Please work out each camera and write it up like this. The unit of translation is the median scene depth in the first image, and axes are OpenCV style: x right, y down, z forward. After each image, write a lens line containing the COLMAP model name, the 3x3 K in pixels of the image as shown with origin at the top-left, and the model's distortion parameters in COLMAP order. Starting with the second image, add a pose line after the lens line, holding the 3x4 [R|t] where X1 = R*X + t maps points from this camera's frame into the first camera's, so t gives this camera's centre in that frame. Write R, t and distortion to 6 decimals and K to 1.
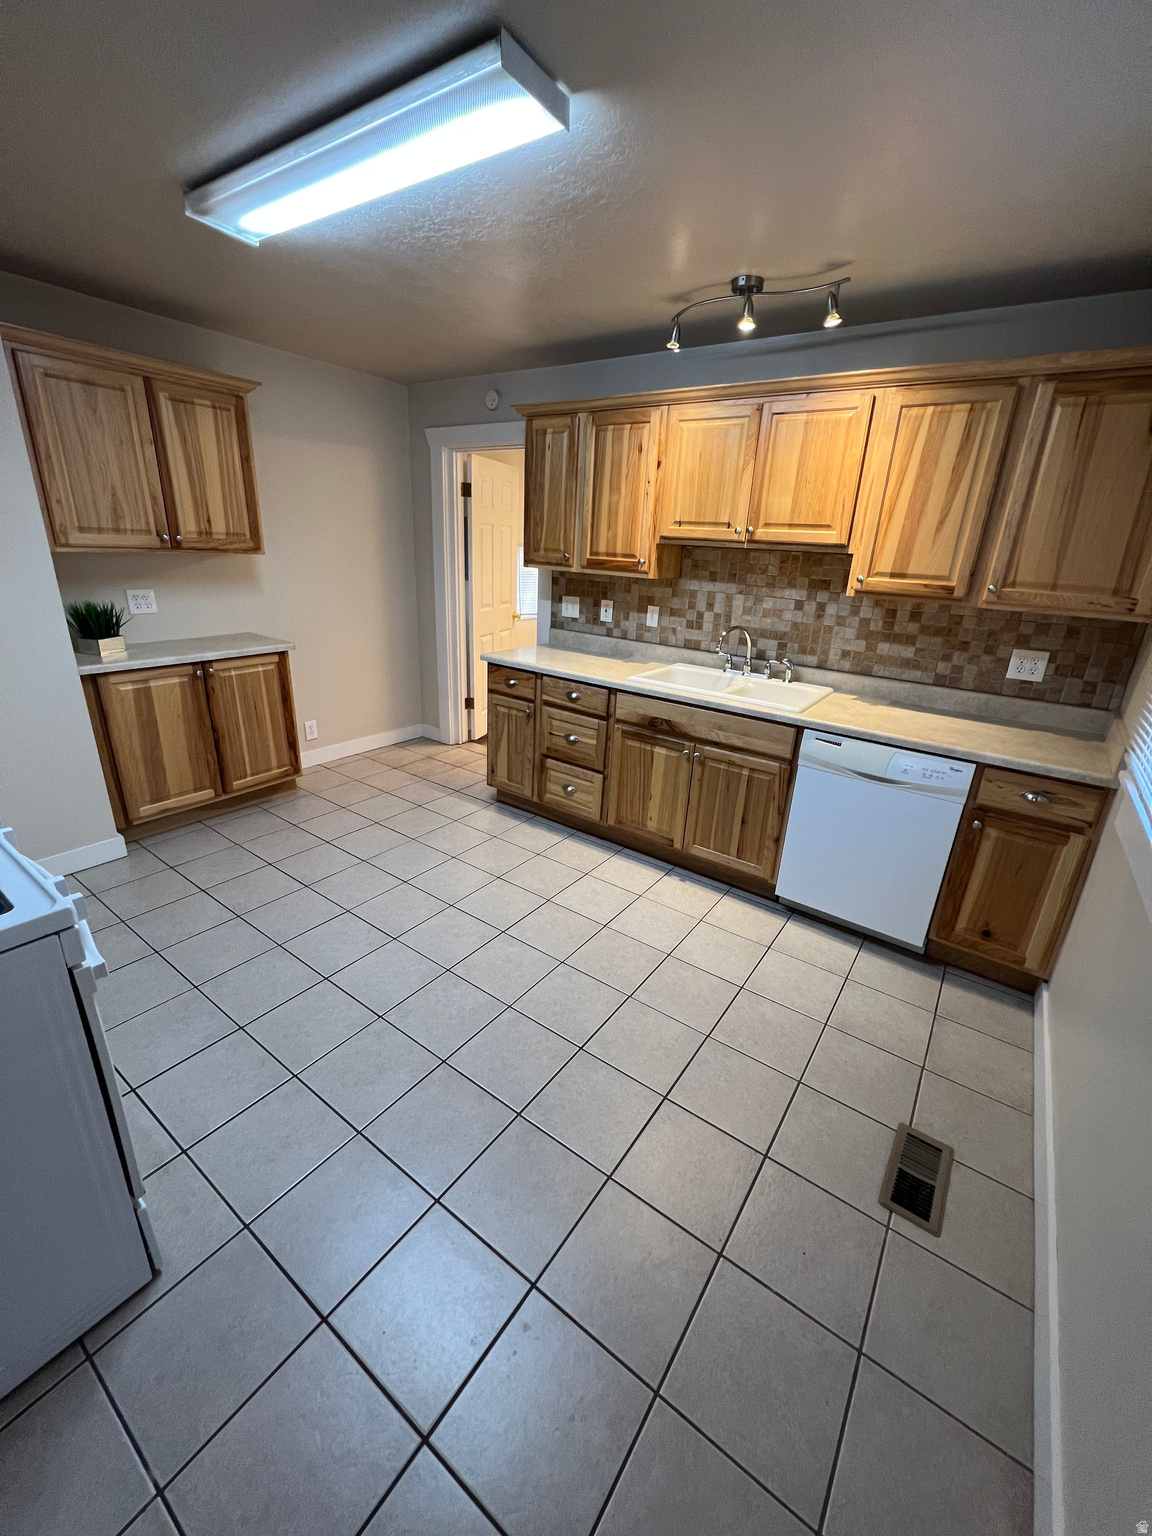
lens RADIAL K [[613.5, 0, 583.0], [0, 613.5, 764.5], [0, 0, 1]] dist [-0.003395, 0.000279]
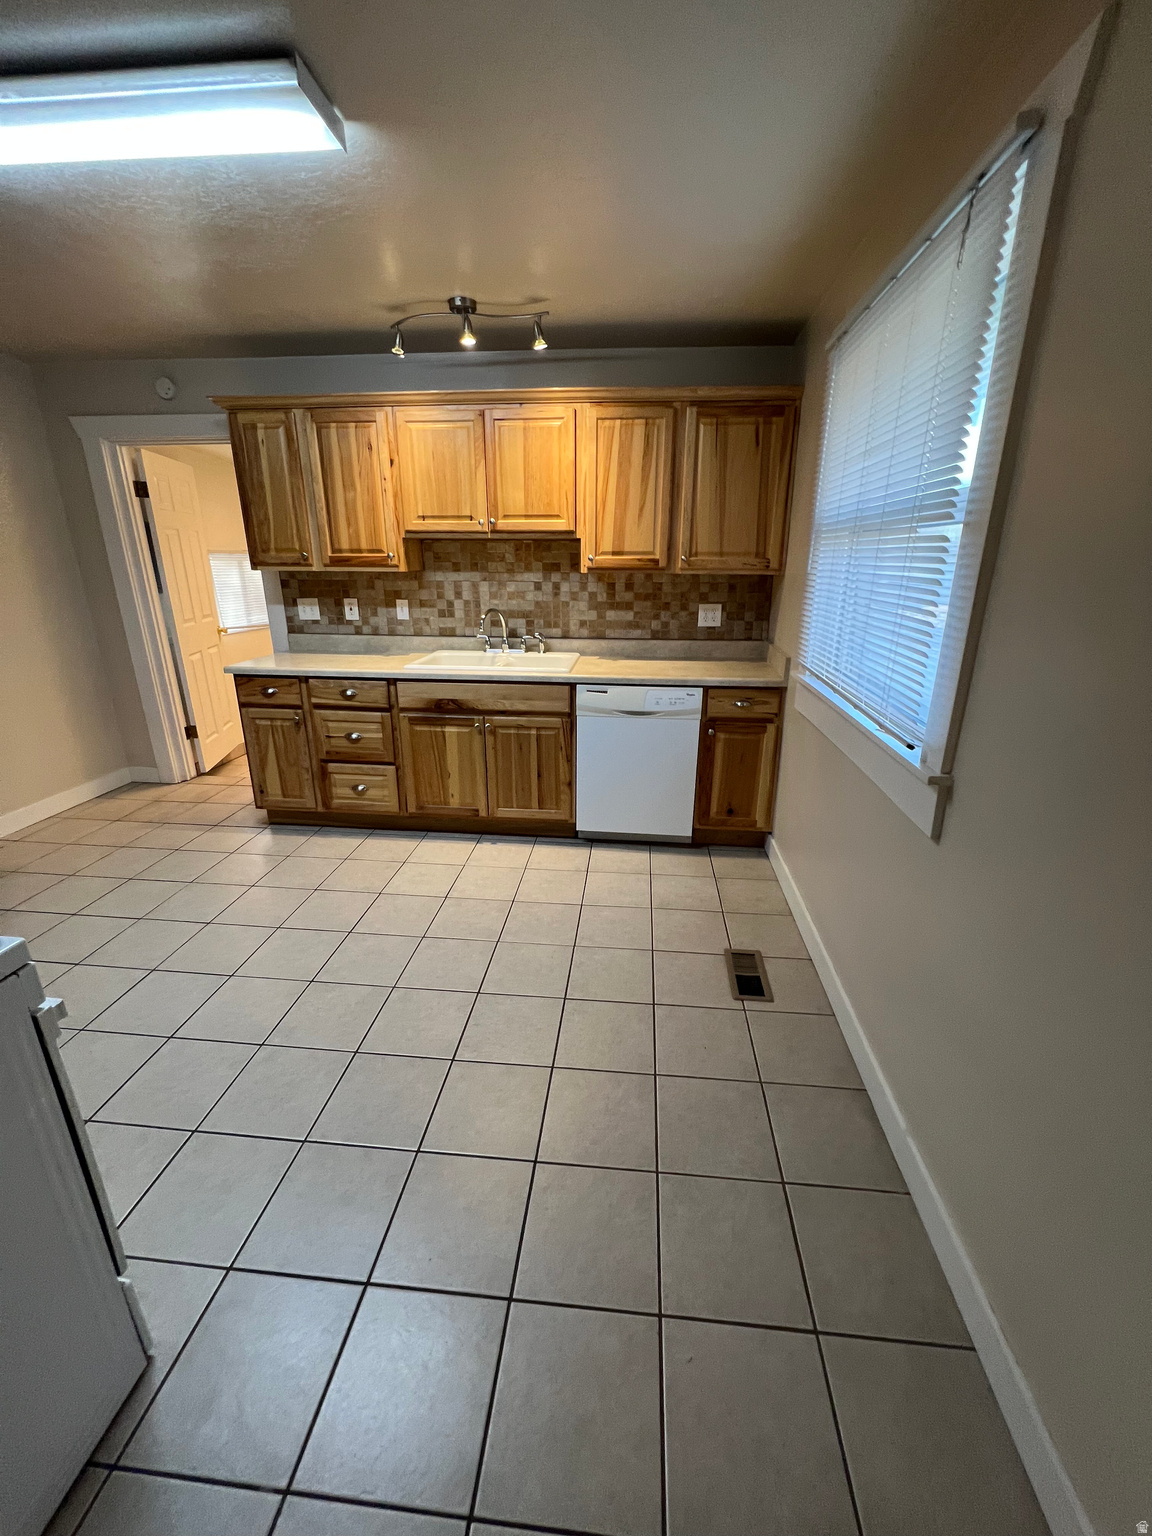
lens RADIAL K [[613.5, 0, 583.0], [0, 613.5, 764.5], [0, 0, 1]] dist [-0.003395, 0.000279]
pose [[0.867727, -0.202178, 0.454064, -0.169029], [0.206157, 0.977645, 0.041339, 0.039695], [-0.452272, 0.057737, 0.890009, -0.051171]]
